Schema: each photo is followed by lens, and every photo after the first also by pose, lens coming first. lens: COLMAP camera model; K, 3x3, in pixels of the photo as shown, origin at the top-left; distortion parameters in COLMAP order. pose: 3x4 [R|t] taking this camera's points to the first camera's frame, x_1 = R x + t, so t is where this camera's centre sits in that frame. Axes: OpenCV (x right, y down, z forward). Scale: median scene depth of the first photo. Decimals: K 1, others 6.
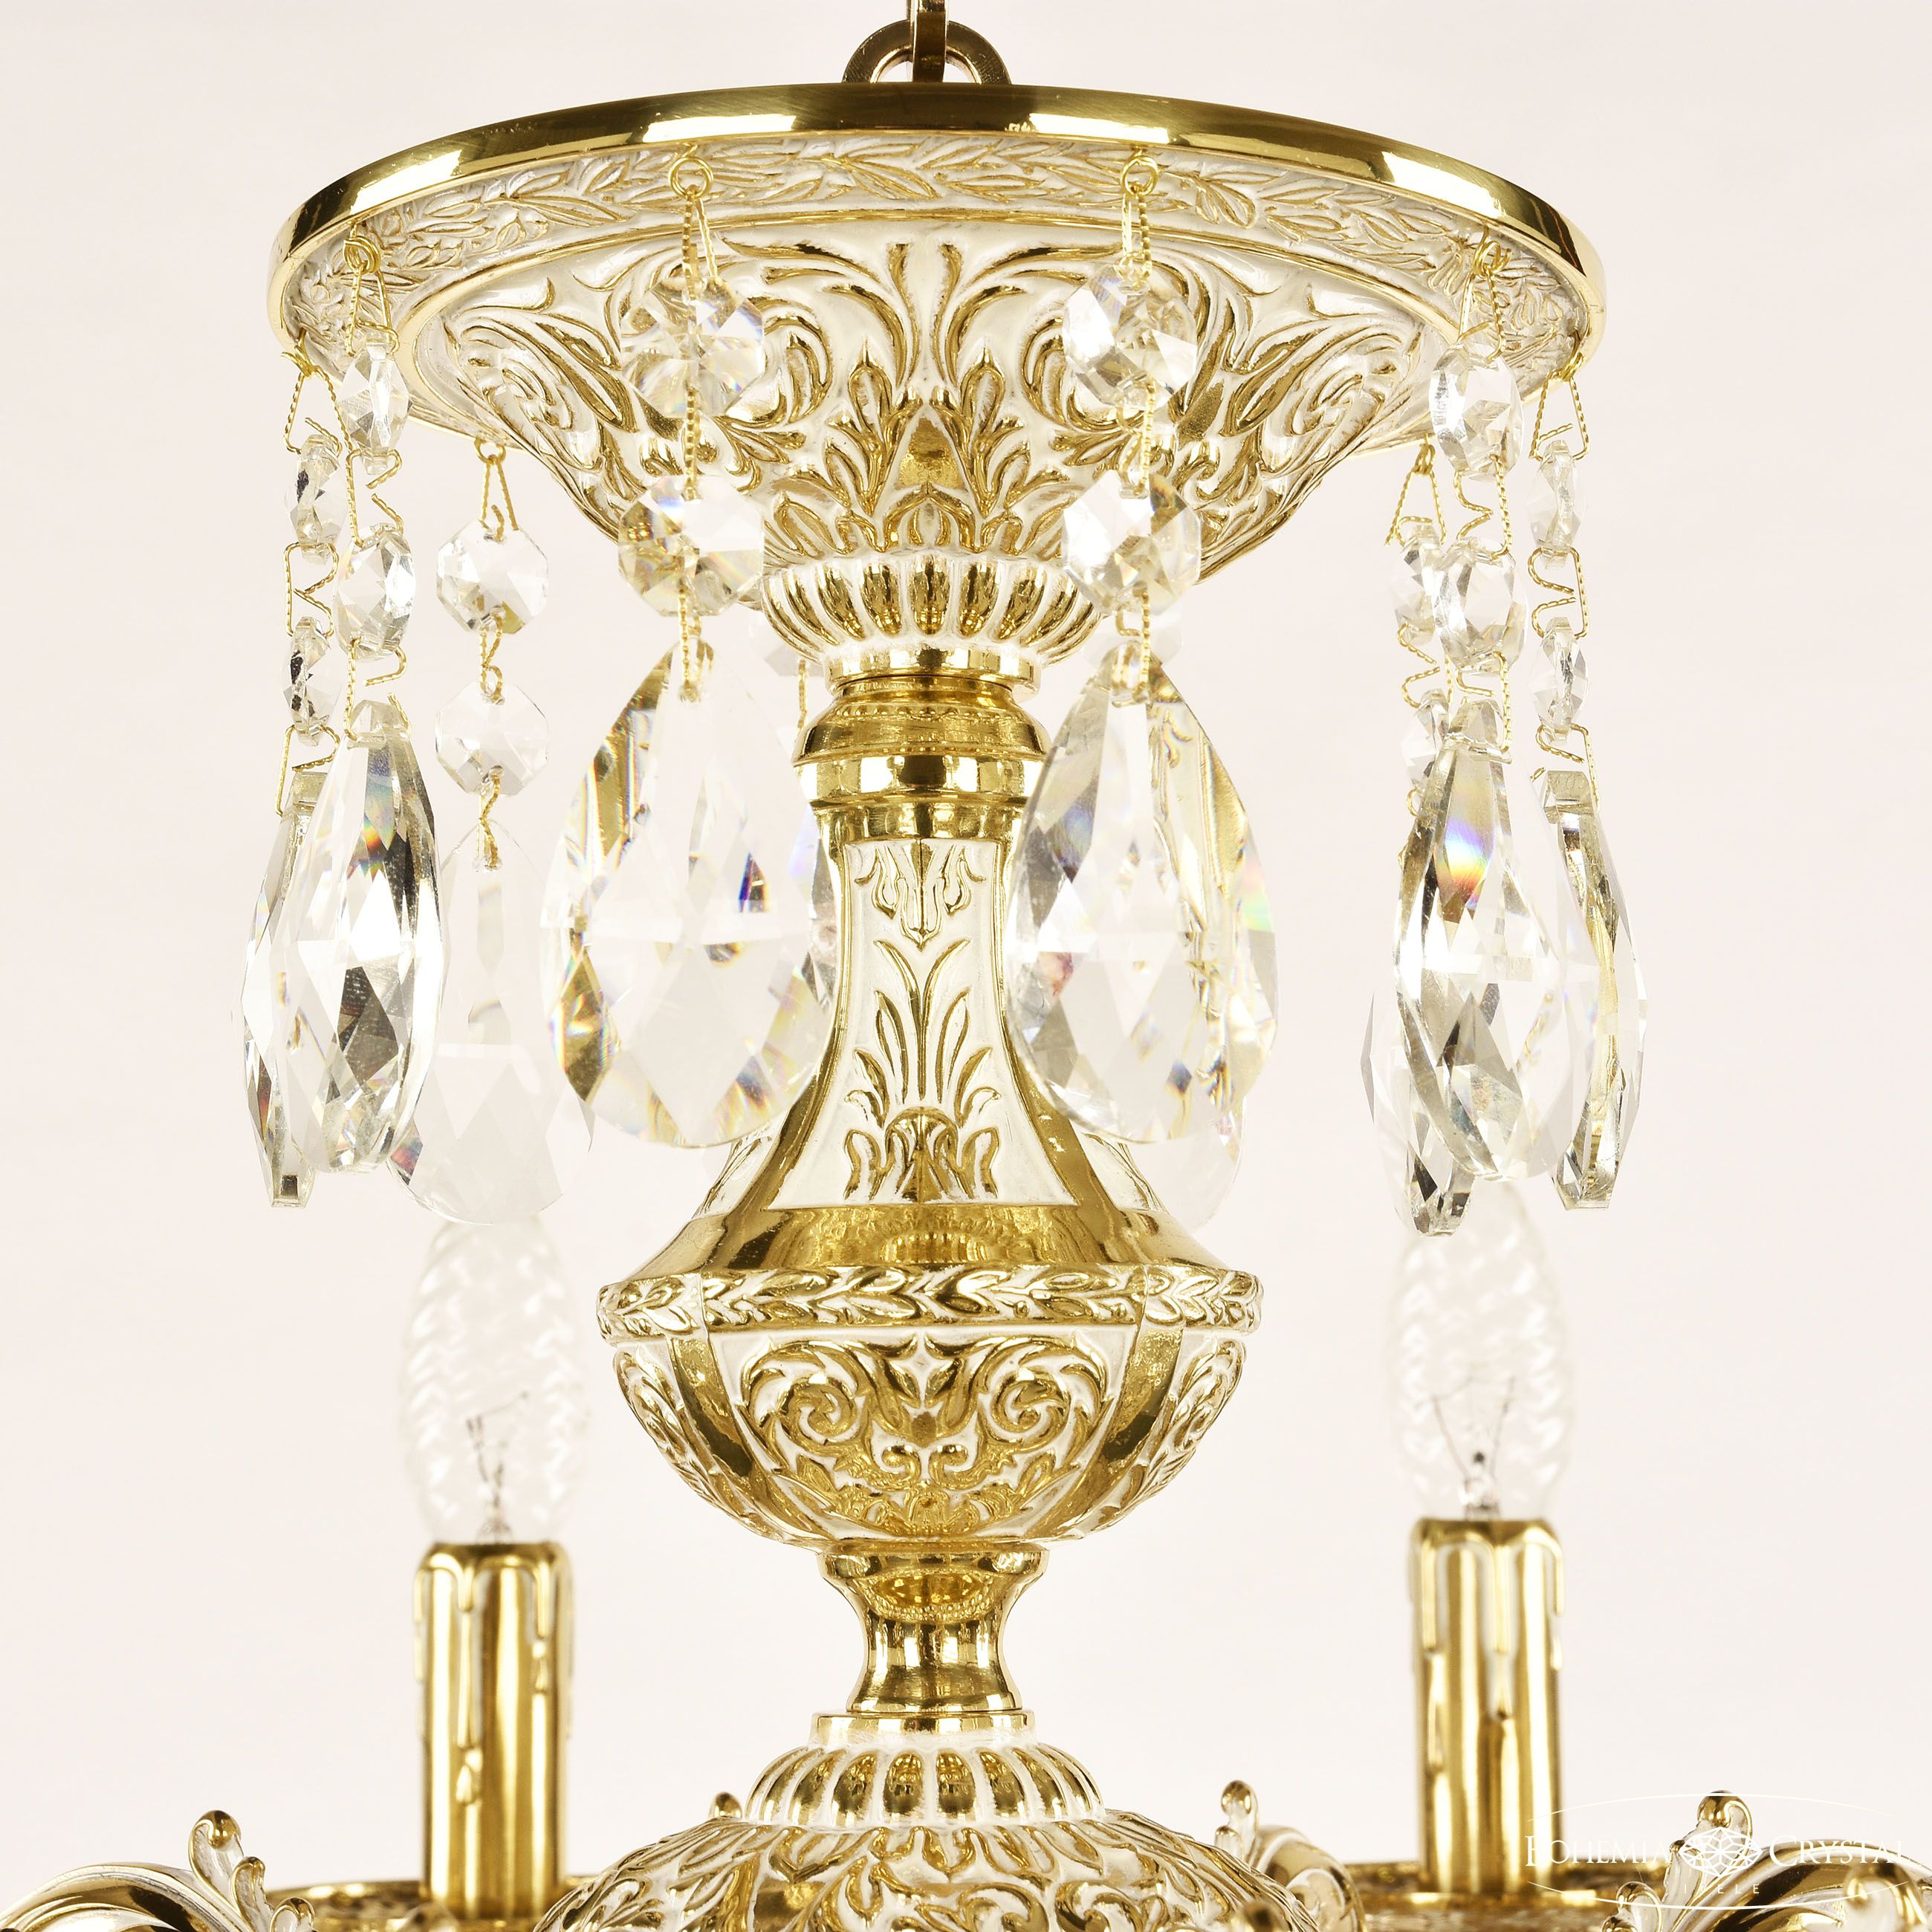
lens RADIAL K [[4208.6, 0, 966.0], [0, 4208.6, 966.0], [0, 0, 1]] dist [0.032827, 0.565624]
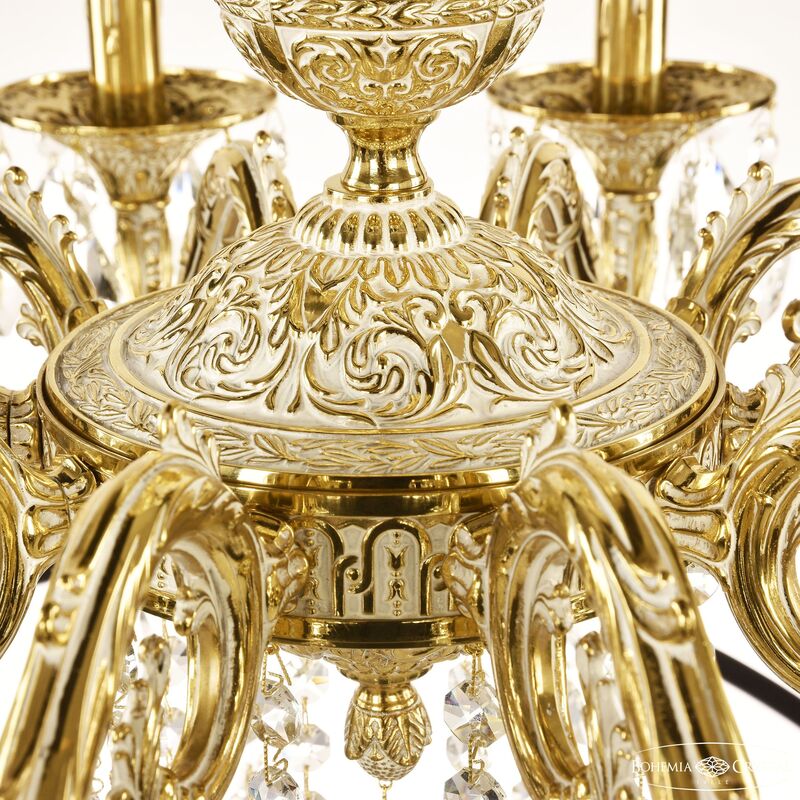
lens RADIAL K [[2206.3, 0, 400.0], [0, 2206.3, 400.0], [0, 0, 1]] dist [0.108353, 0.526074]
pose [[0.999202, -0.011568, 0.038233, -0.044334], [-0.007353, 0.887522, 0.460706, -0.233024], [-0.039262, -0.460619, 0.886729, 0.007928]]
